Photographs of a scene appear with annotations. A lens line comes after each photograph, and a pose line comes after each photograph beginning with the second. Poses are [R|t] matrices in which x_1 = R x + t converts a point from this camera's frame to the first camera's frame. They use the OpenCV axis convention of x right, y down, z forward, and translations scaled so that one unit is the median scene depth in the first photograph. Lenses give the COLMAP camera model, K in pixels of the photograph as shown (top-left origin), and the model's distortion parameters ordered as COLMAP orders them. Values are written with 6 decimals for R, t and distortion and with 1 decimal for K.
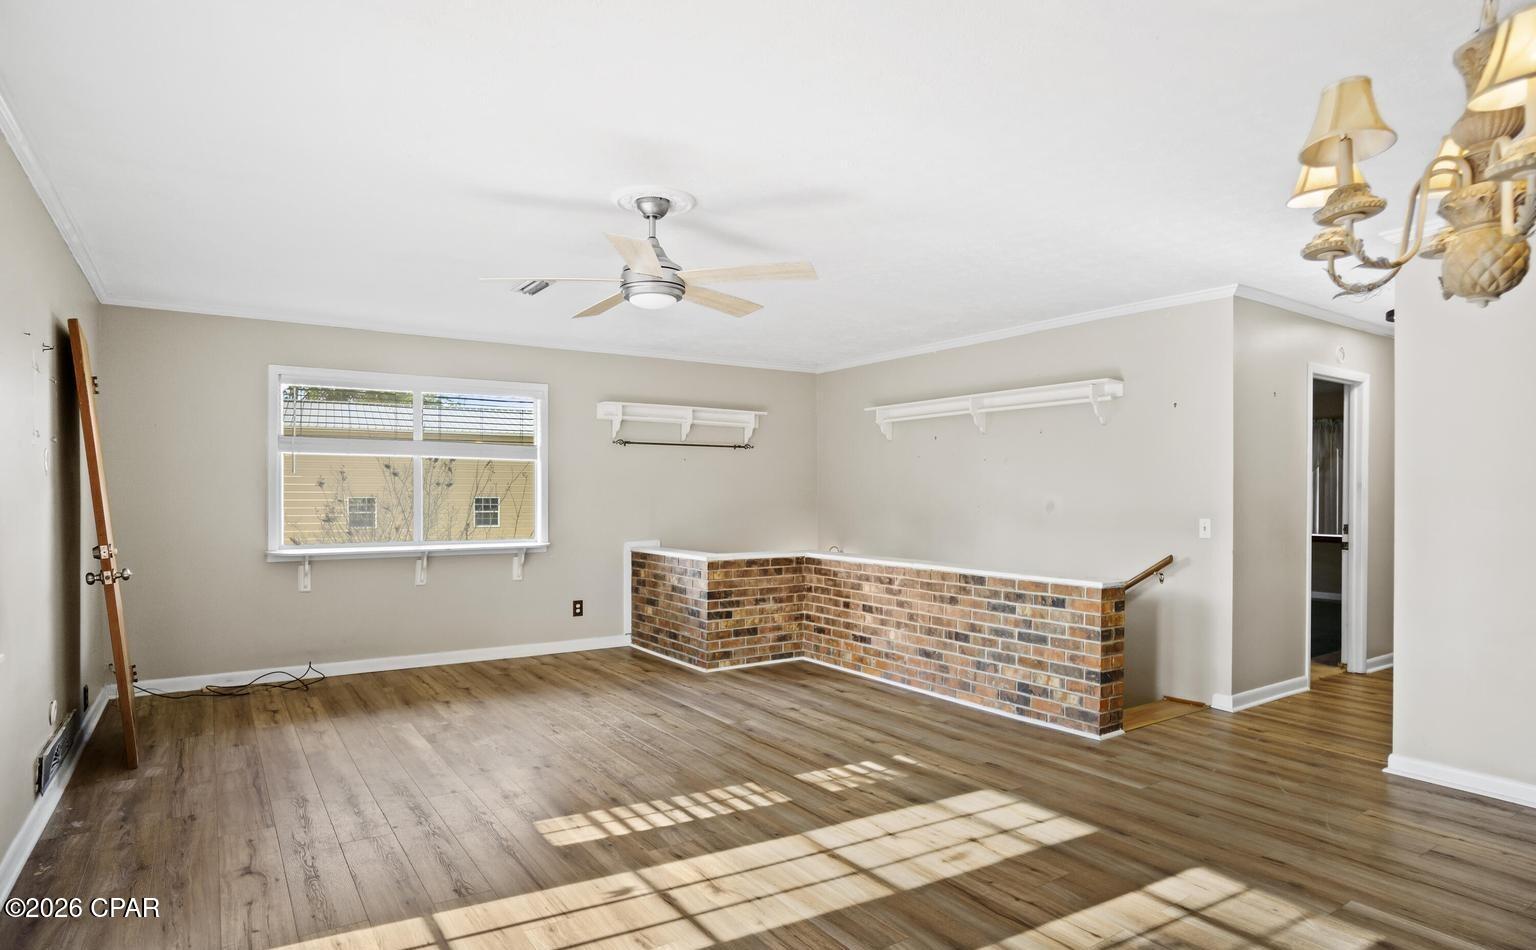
lens RADIAL K [[825.4, 0, 767.9], [0, 825.4, 498.9], [0, 0, 1]] dist [-0.062584, 0.038221]
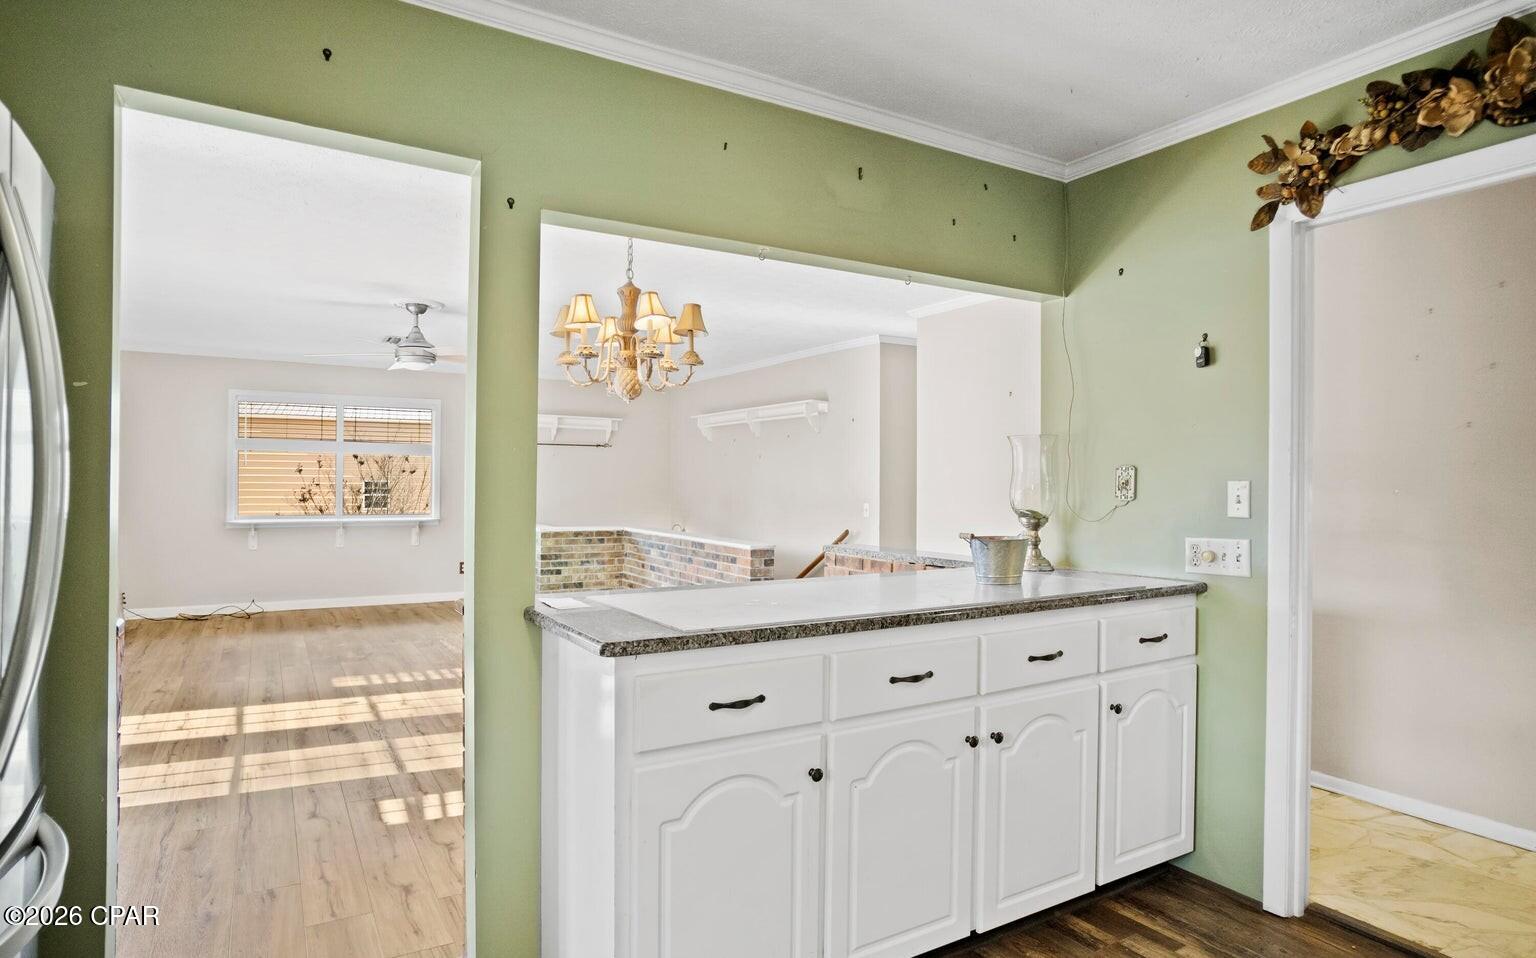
lens RADIAL K [[841.5, 0, 768.0], [0, 841.5, 479.0], [0, 0, 1]] dist [-0.033531, 0.001400]
pose [[0.998118, 0.007366, -0.060881, 0.443781], [-0.007878, 0.999936, -0.008173, -0.003853], [0.060817, 0.008637, 0.998112, -0.415224]]
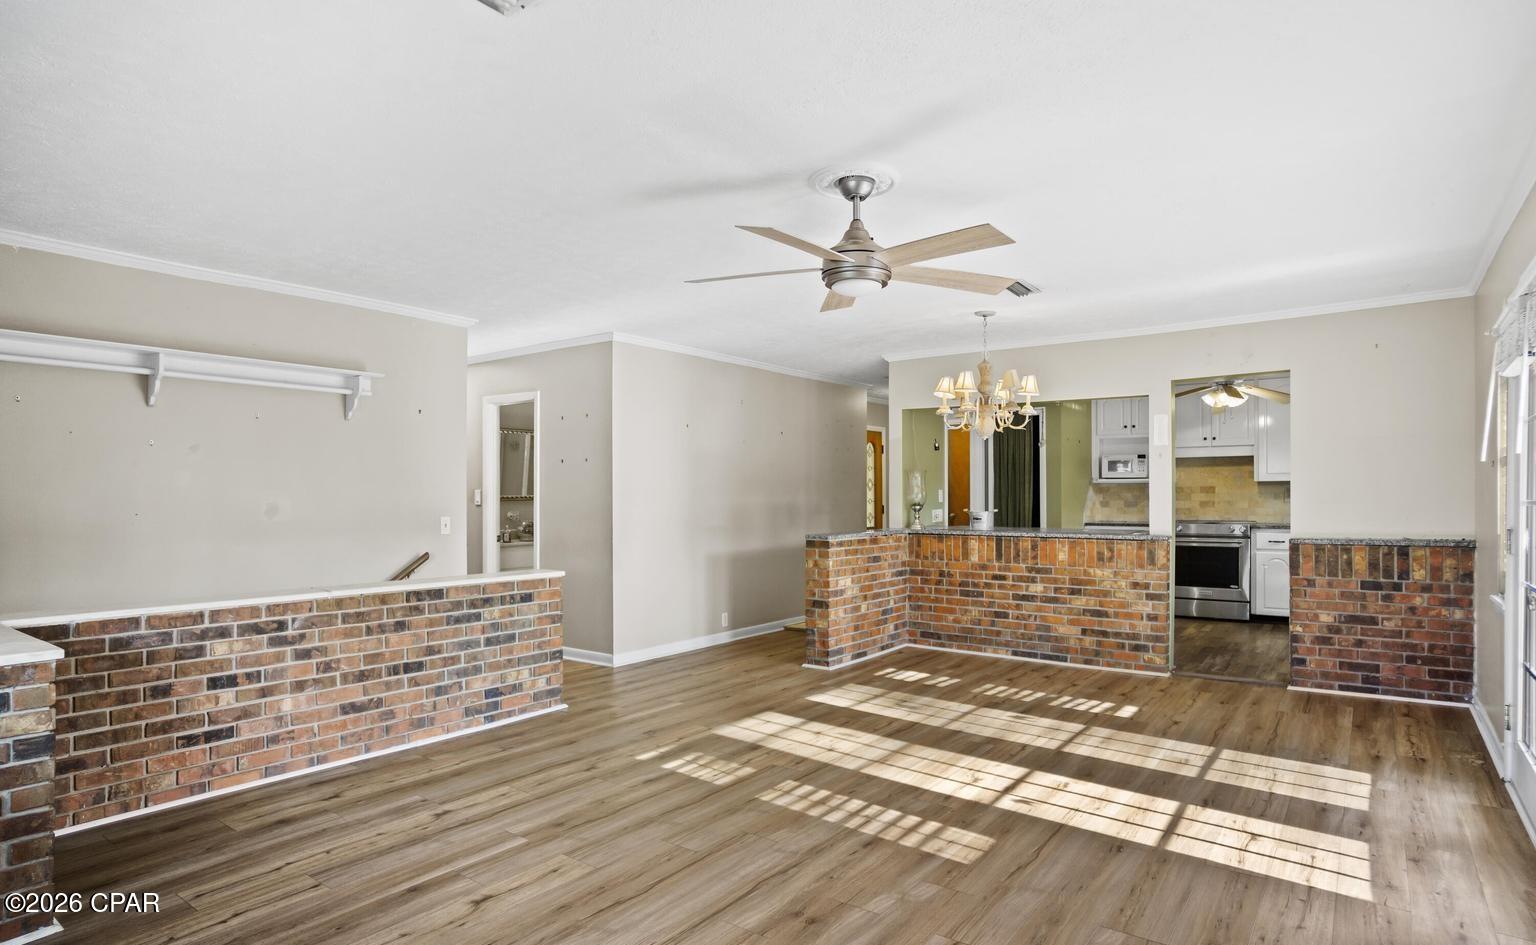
lens RADIAL K [[797.7, 0, 770.0], [0, 797.7, 498.3], [0, 0, 1]] dist [-0.017181, 0.000748]
pose [[-0.309198, -0.003883, 0.950990, -0.636186], [0.003551, 0.999980, 0.005238, -0.005686], [-0.950991, 0.004997, -0.309178, 0.896044]]
